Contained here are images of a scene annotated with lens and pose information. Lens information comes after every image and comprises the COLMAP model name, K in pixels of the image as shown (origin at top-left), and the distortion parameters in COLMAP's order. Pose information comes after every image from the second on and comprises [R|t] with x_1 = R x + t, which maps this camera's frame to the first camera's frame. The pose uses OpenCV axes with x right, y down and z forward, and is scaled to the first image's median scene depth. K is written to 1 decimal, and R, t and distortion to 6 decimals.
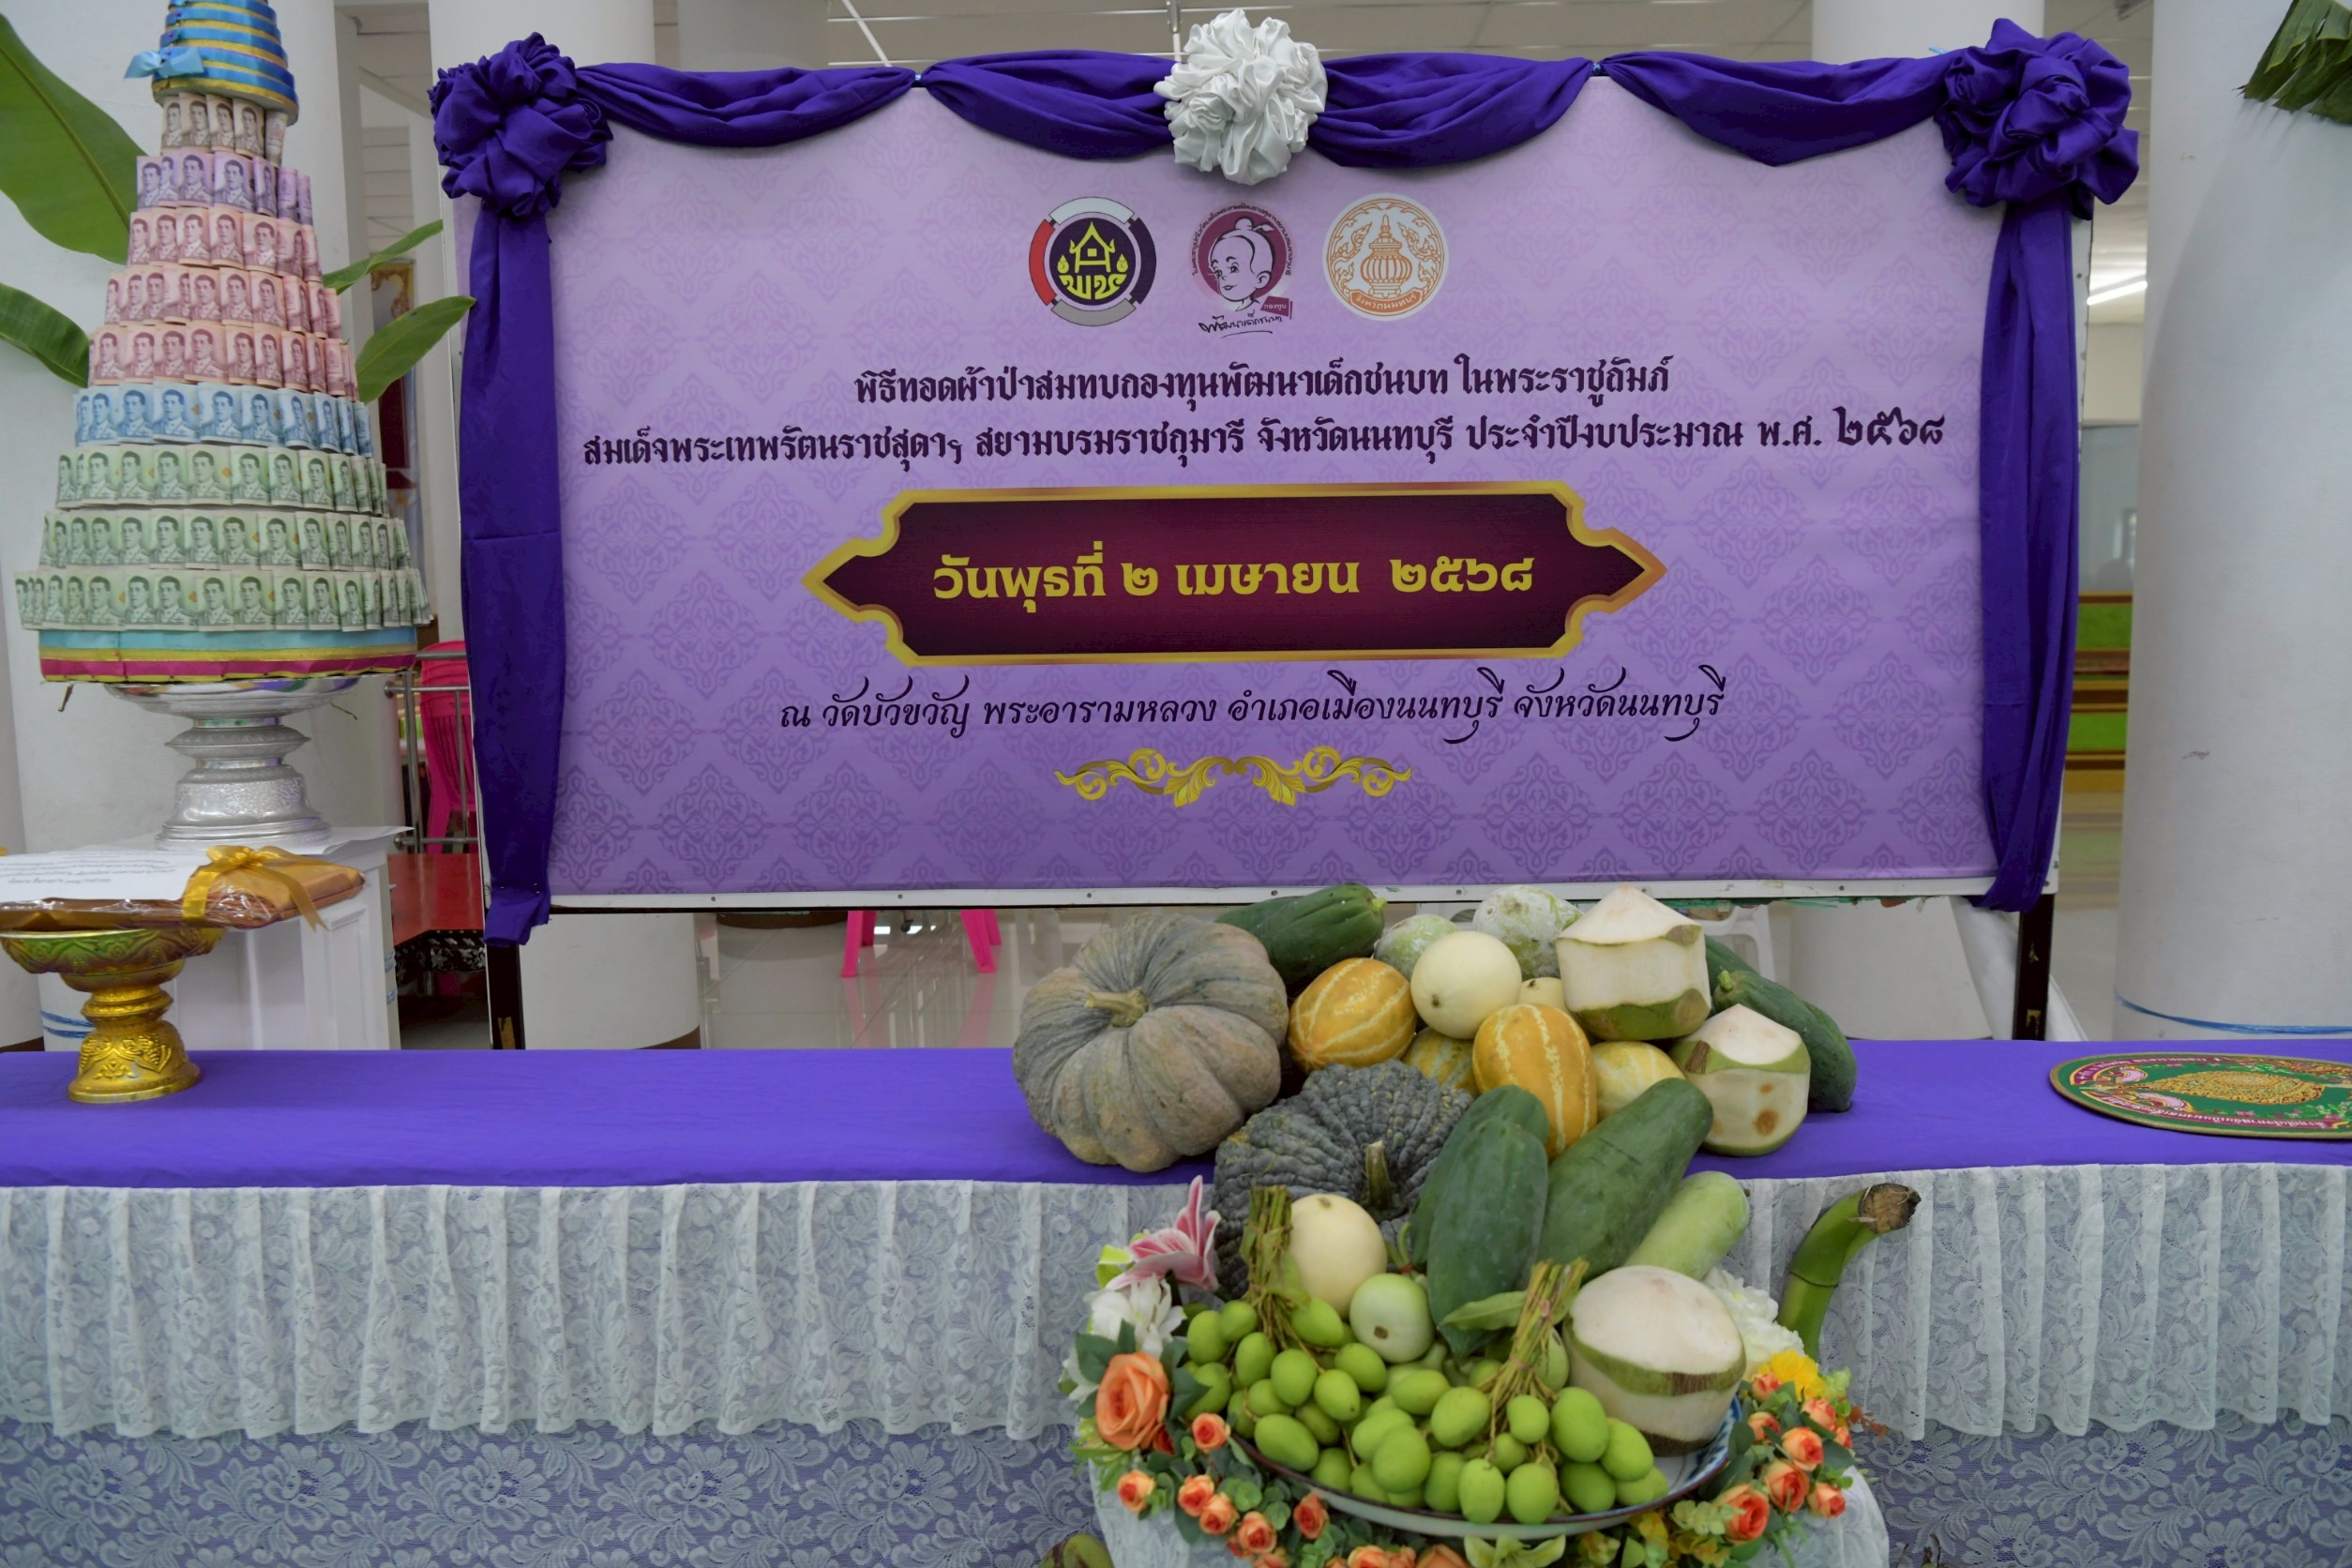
lens RADIAL K [[1923.9, 0, 1187.3], [0, 1923.9, 781.6], [0, 0, 1]] dist [-0.031725, 0.016695]
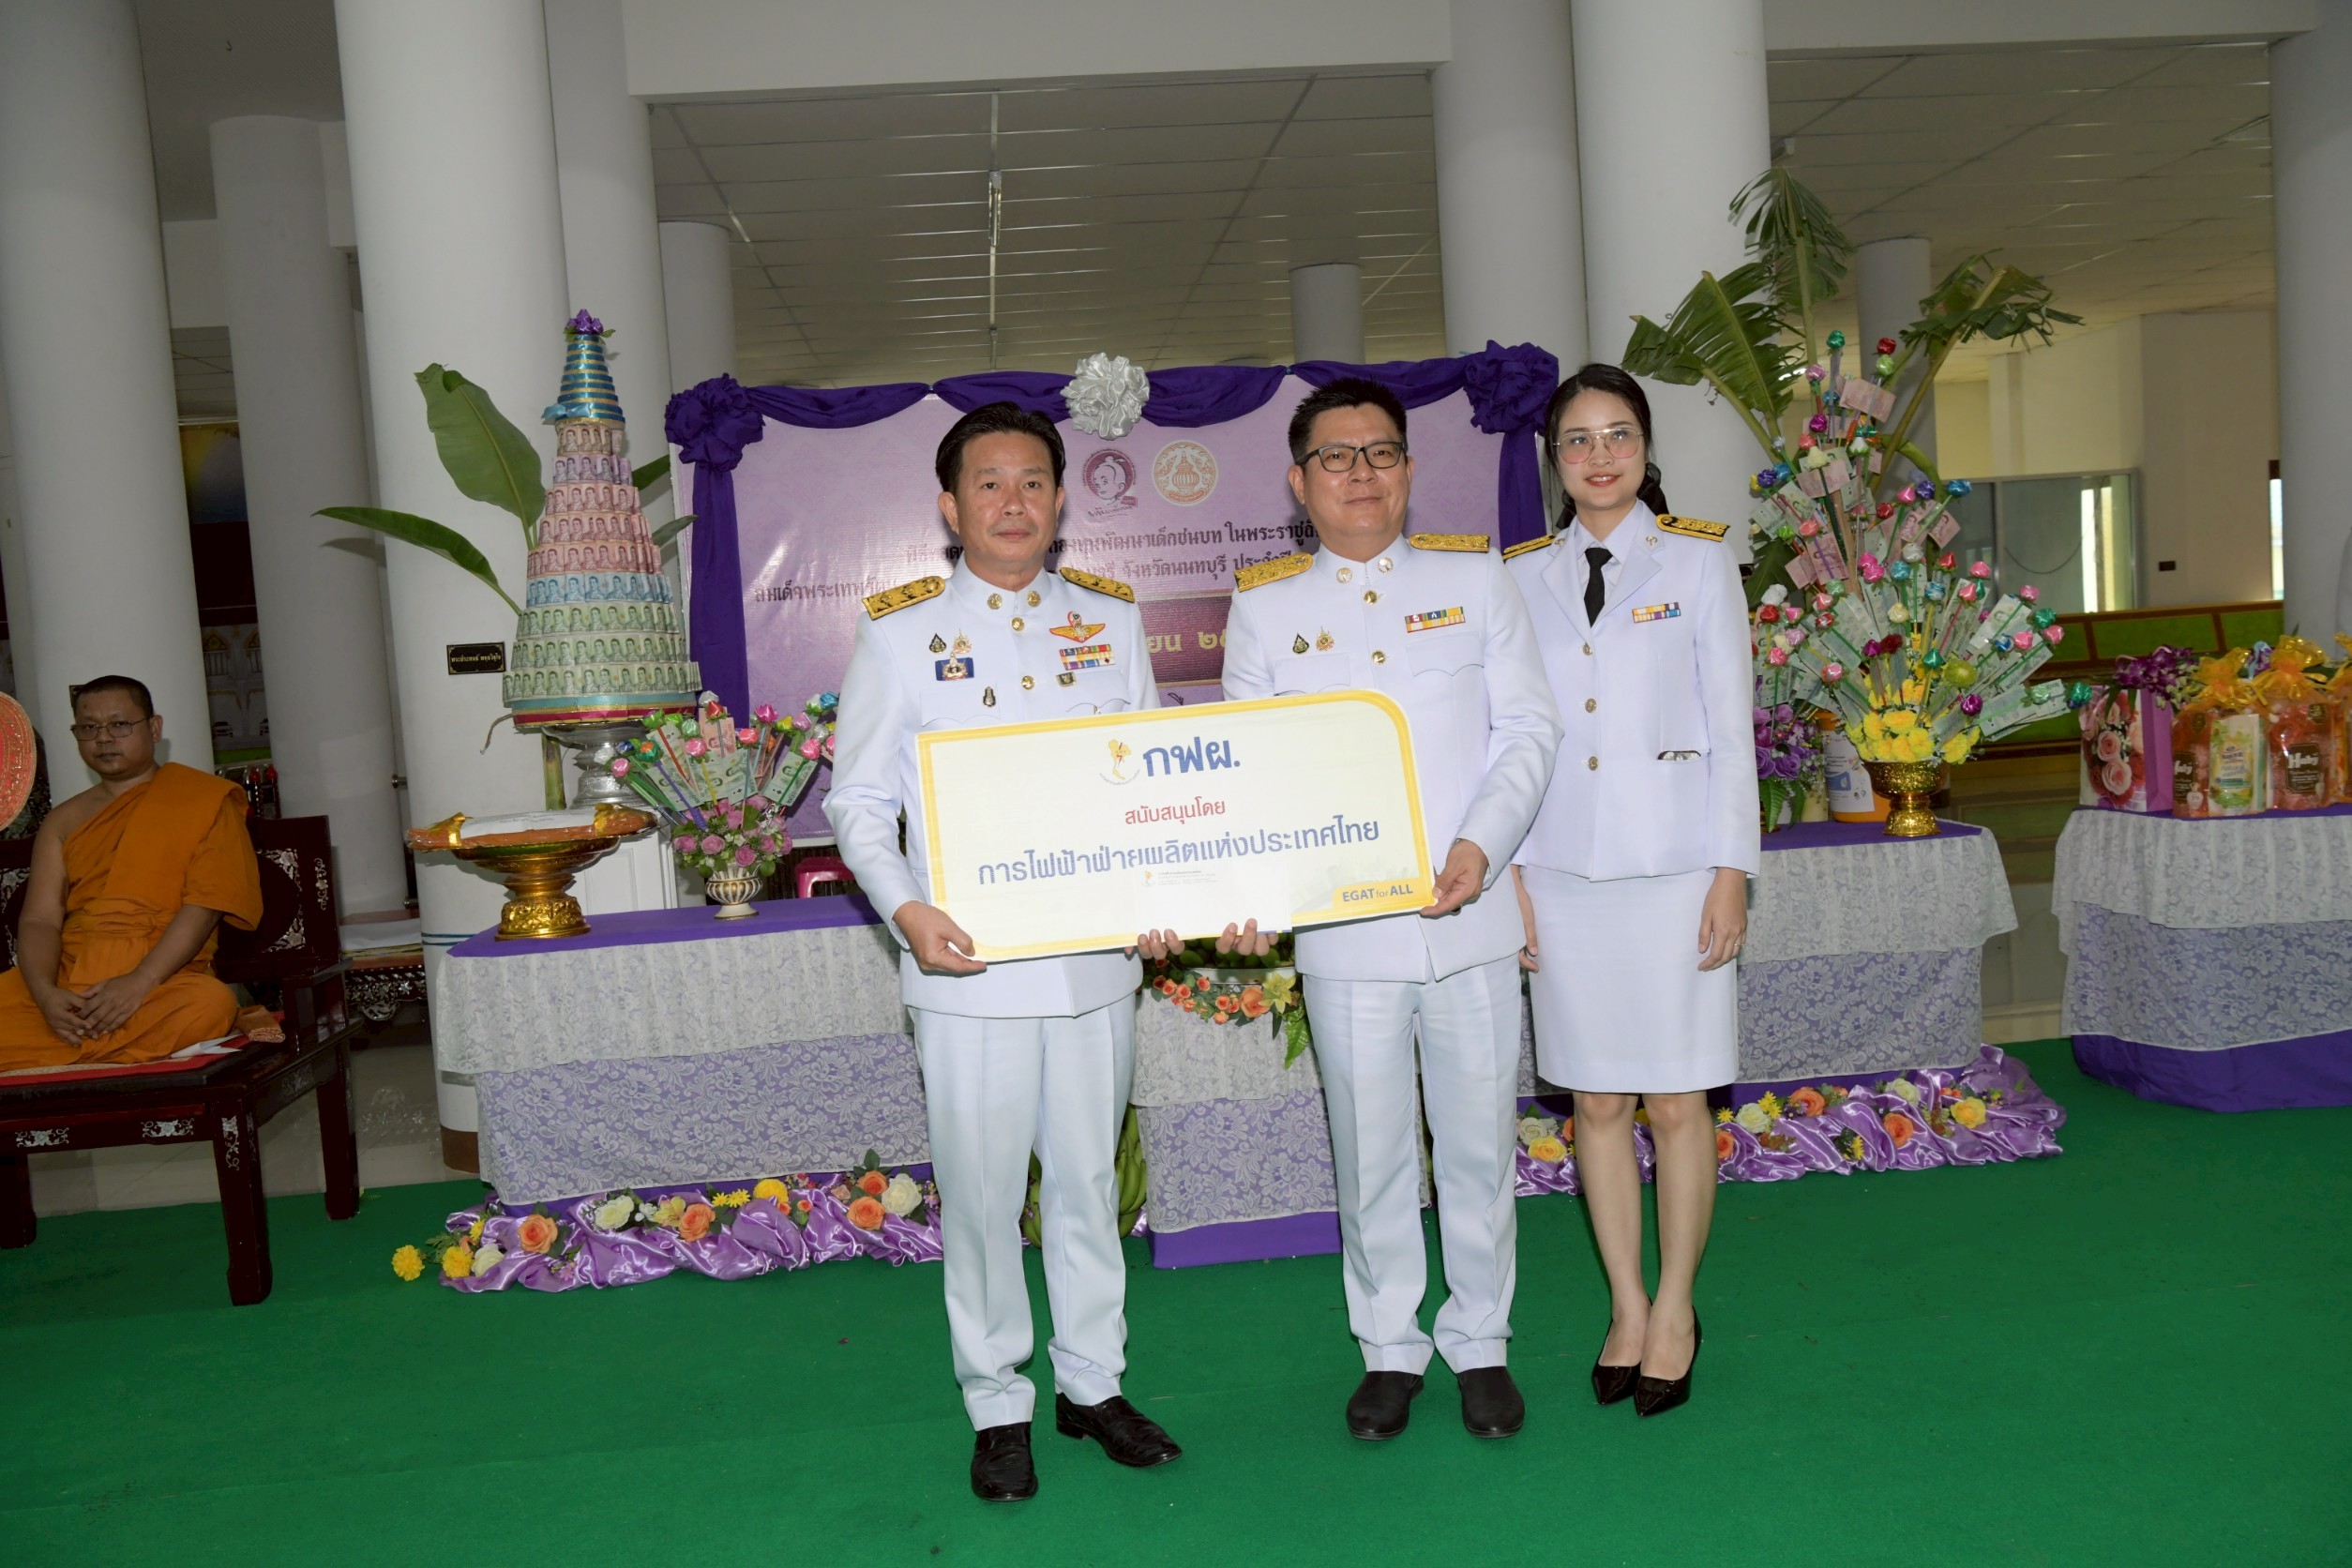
lens RADIAL K [[1923.9, 0, 1187.3], [0, 1923.9, 781.6], [0, 0, 1]] dist [-0.031725, 0.016695]
pose [[0.991657, -0.059945, 0.114114, -0.128972], [0.065316, 0.996898, -0.043921, 0.113556], [-0.111127, 0.051008, 0.992496, -0.866318]]
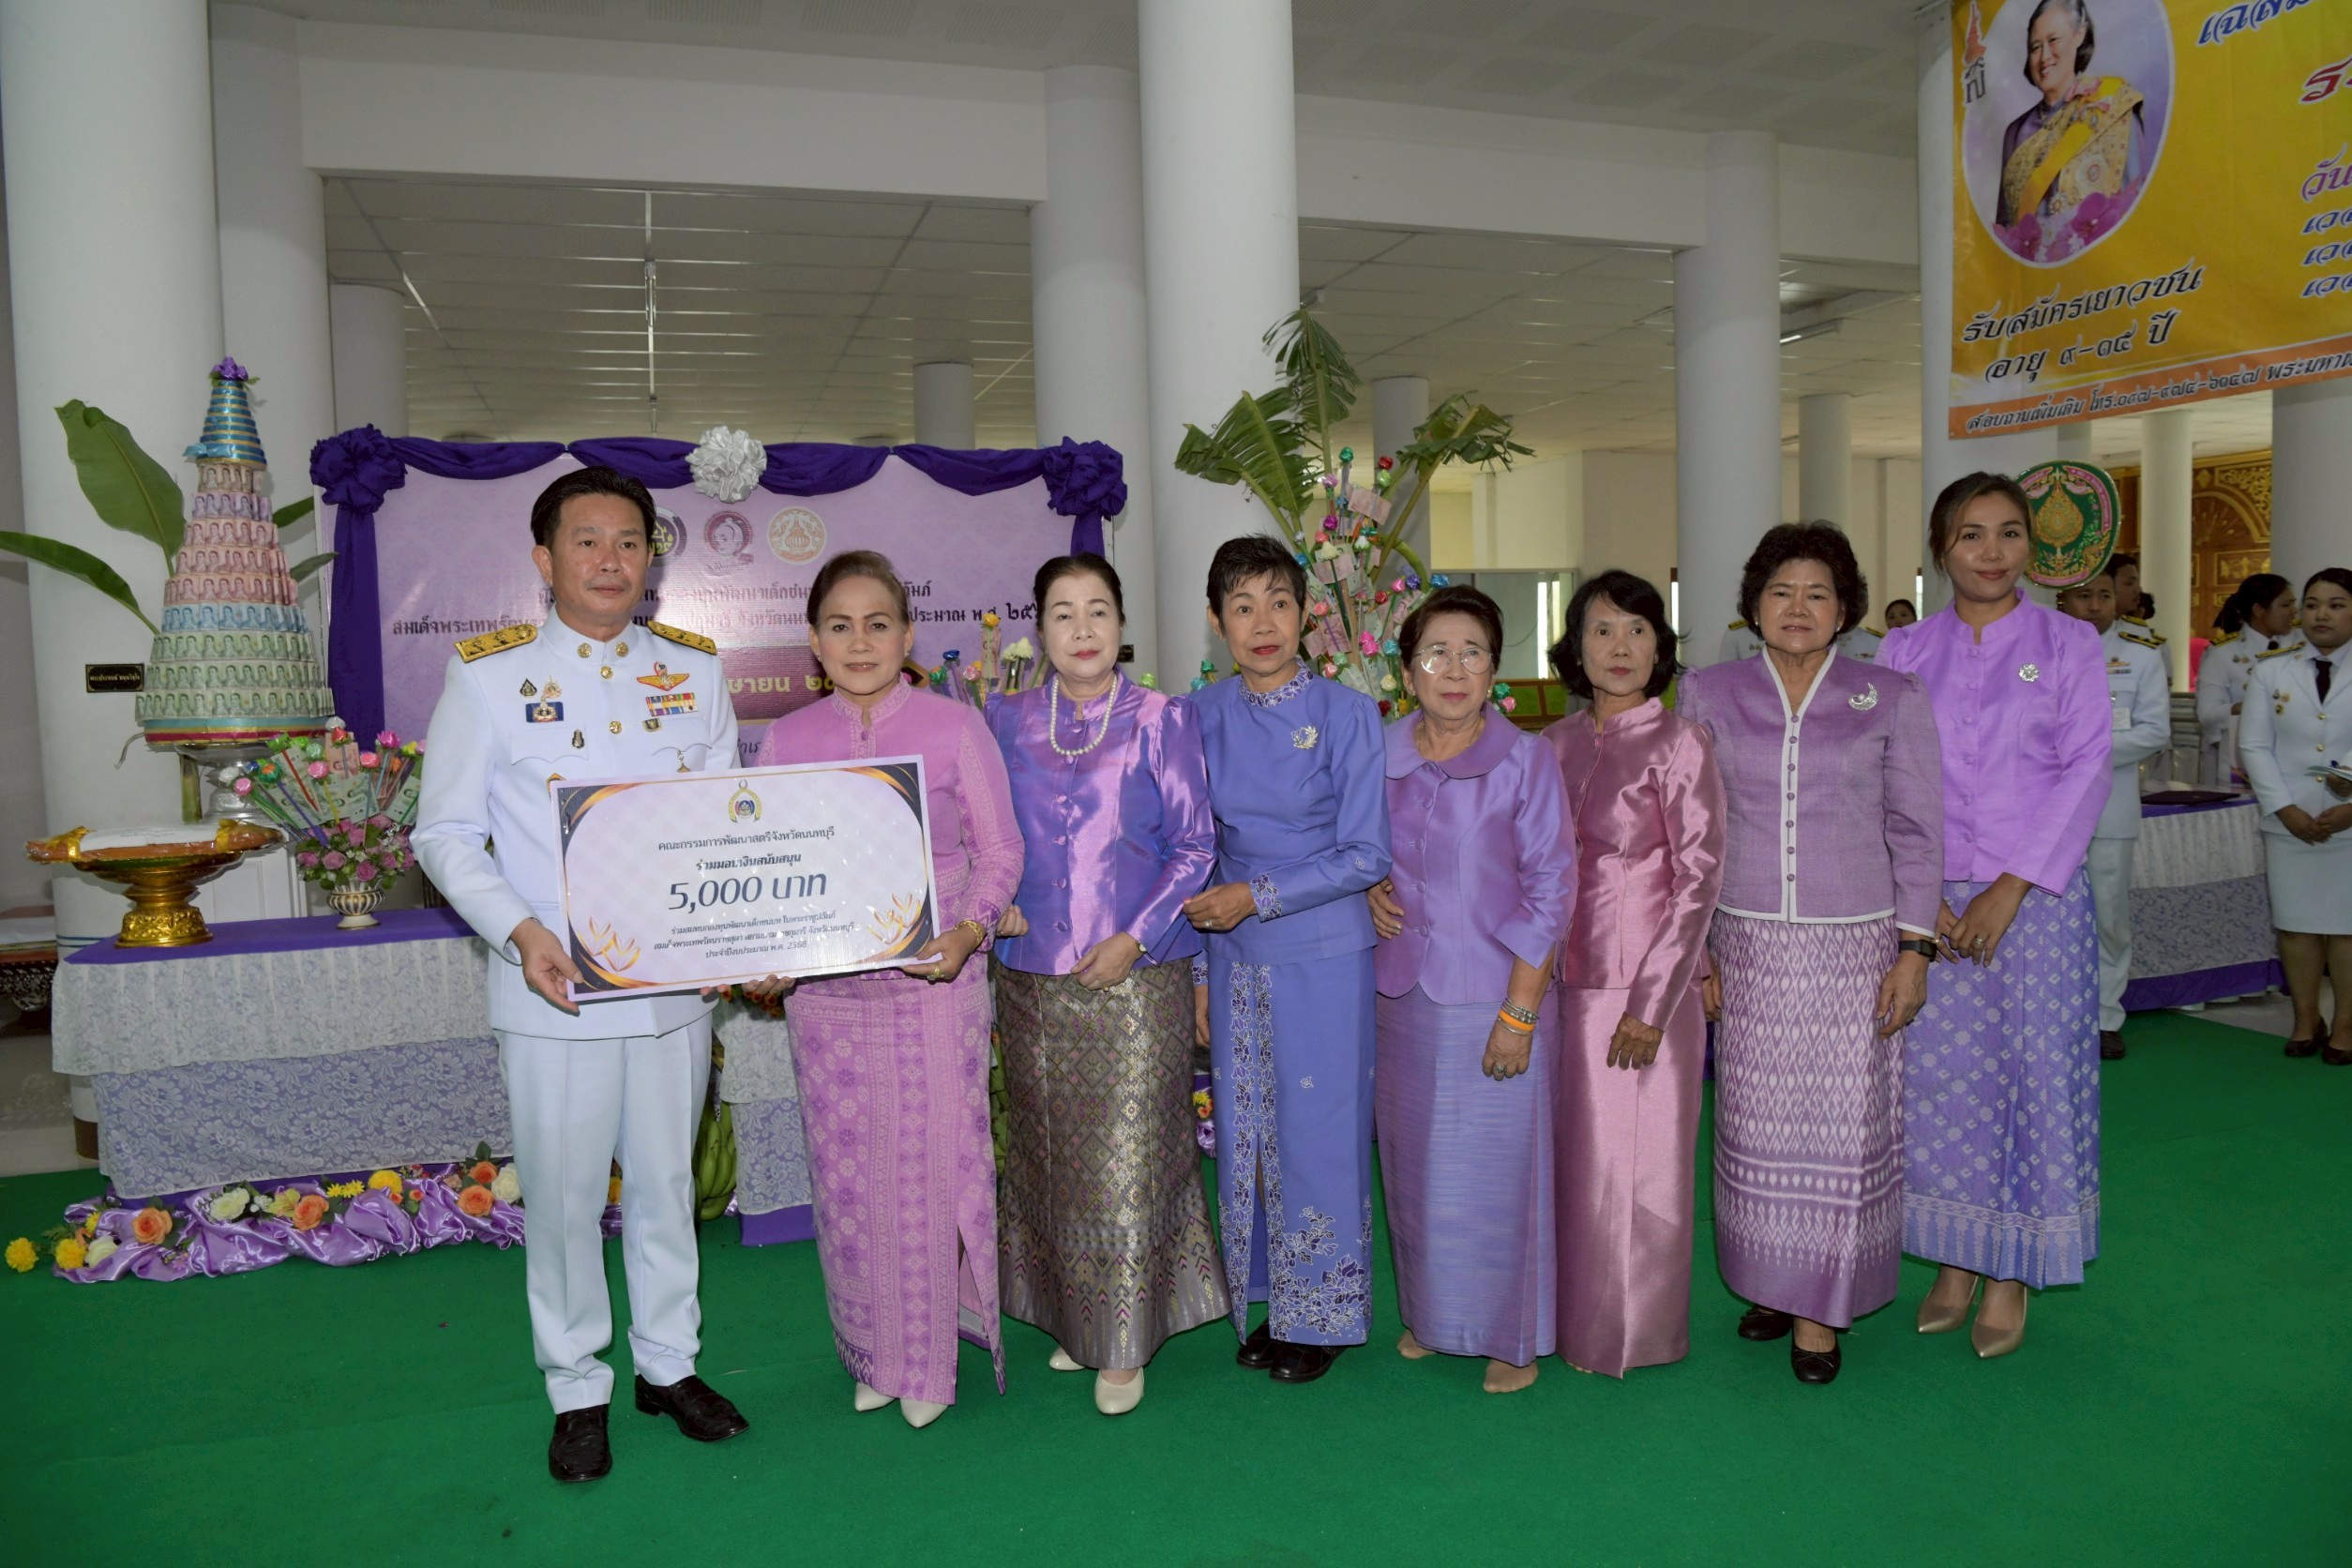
lens RADIAL K [[1596.2, 0, 1176.0], [0, 1596.2, 784.0], [0, 0, 1]] dist [-0.066941, 0.010717]
pose [[0.945378, -0.037315, 0.323834, -0.082135], [0.052211, 0.997934, -0.037432, 0.094066], [-0.321768, 0.052295, 0.945373, -0.807298]]
